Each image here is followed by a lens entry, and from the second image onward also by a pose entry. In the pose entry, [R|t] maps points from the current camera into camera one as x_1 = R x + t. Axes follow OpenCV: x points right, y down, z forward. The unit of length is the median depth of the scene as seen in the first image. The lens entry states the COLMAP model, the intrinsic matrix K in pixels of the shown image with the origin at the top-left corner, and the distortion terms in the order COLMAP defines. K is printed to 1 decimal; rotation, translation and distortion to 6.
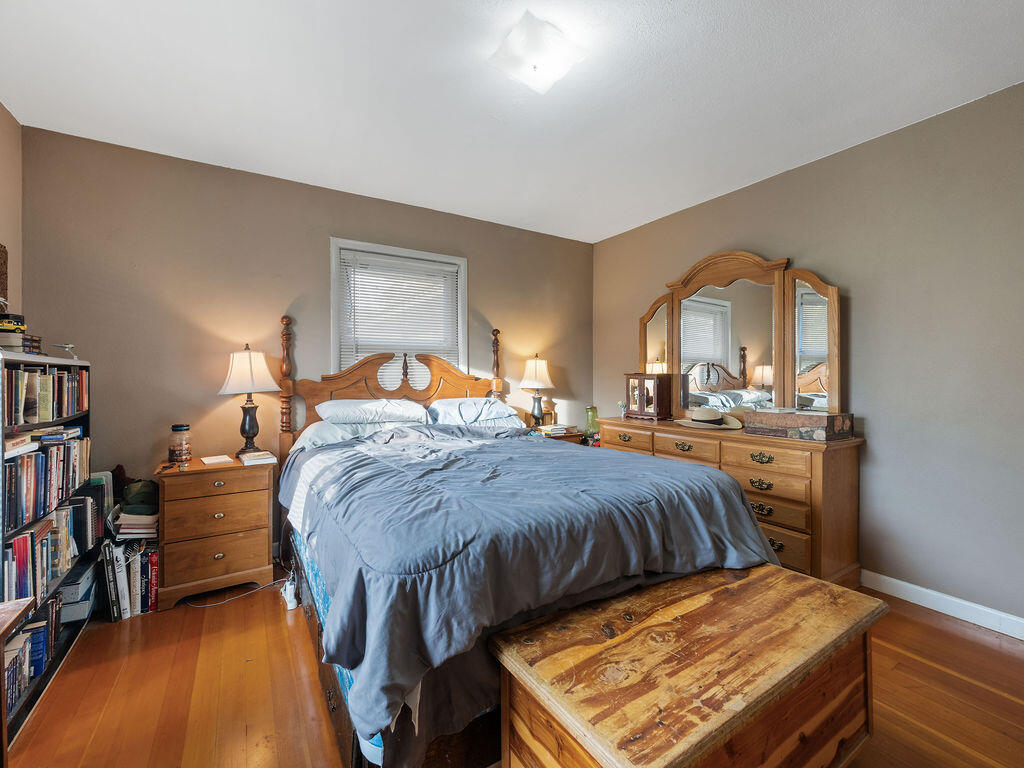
lens RADIAL K [[435.5, 0, 507.1], [0, 435.5, 374.9], [0, 0, 1]] dist [-0.008683, -0.000842]
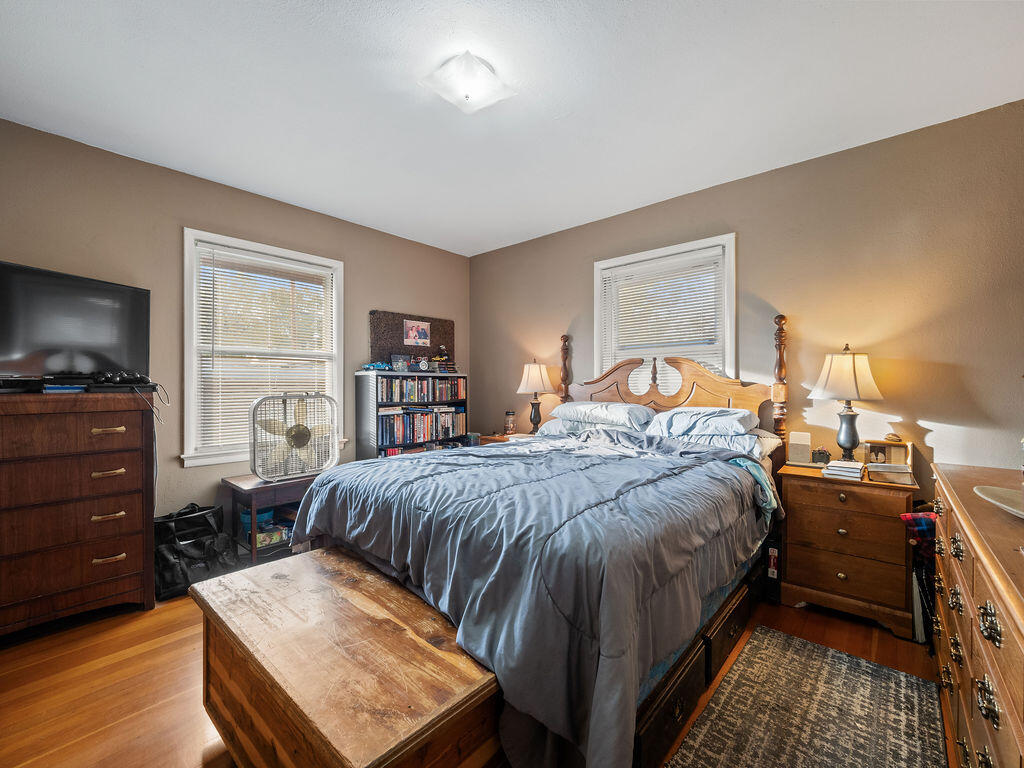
lens RADIAL K [[432.4, 0, 509.9], [0, 432.4, 381.6], [0, 0, 1]] dist [-0.009064, -0.000352]
pose [[0.279721, -0.000597, -0.960081, 0.648908], [0.005434, 0.999985, 0.000962, 0.001738], [0.960066, -0.005486, 0.279720, 0.454447]]
